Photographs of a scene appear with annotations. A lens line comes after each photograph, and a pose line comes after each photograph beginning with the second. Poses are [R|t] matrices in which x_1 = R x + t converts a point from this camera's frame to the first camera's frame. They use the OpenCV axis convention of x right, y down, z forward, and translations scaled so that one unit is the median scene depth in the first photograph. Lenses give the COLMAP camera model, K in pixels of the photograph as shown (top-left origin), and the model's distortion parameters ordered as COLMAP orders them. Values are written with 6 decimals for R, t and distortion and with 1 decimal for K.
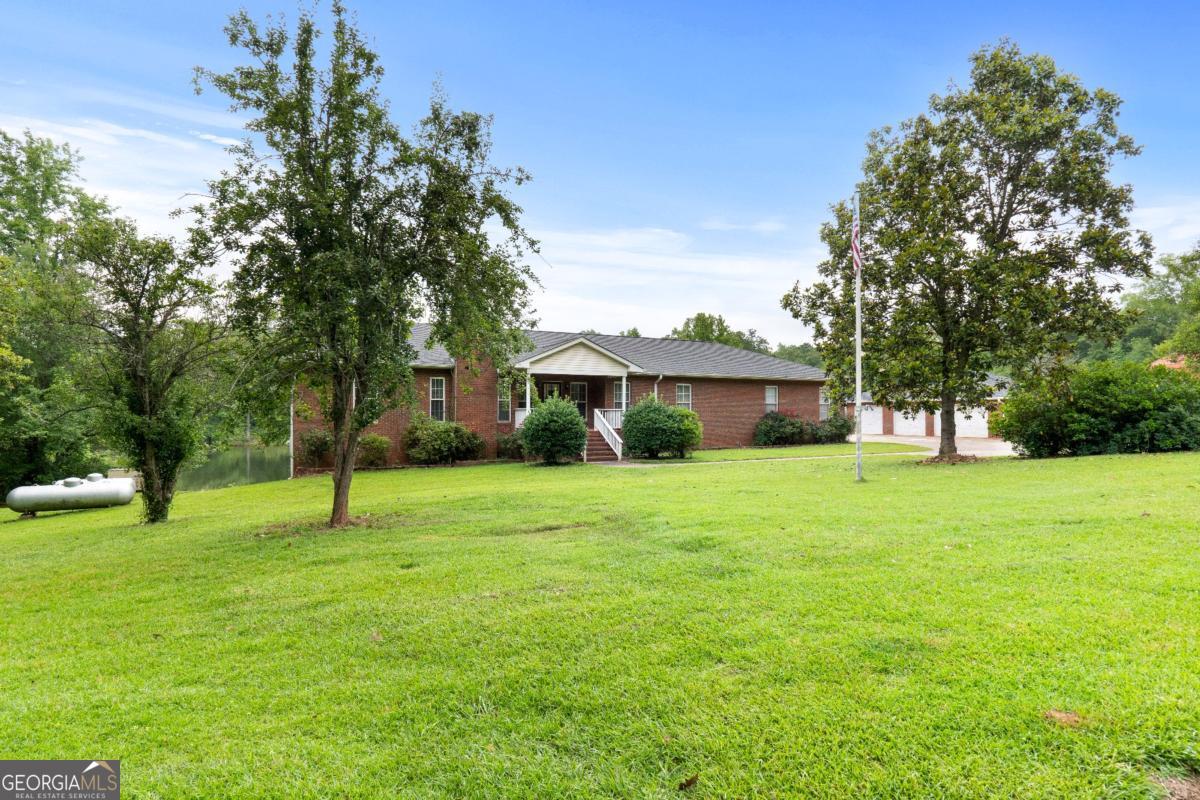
lens RADIAL K [[633.2, 0, 600.0], [0, 633.2, 400.0], [0, 0, 1]] dist [0.000979, 0.000518]
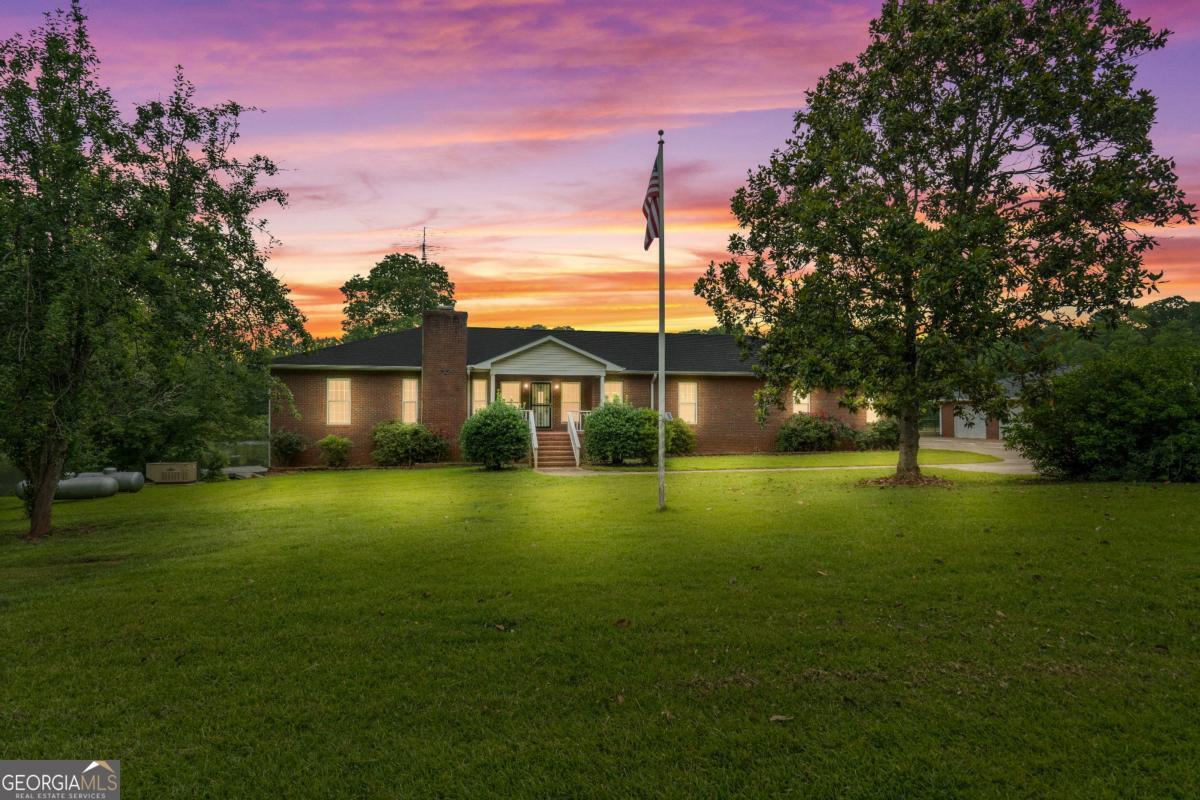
lens RADIAL K [[620.8, 0, 600.0], [0, 620.8, 400.0], [0, 0, 1]] dist [-0.000887, -0.000139]
pose [[0.964317, -0.002498, -0.264739, 0.312986], [0.004413, 0.999968, 0.006636, -0.008622], [0.264714, -0.007568, 0.964297, 0.134667]]
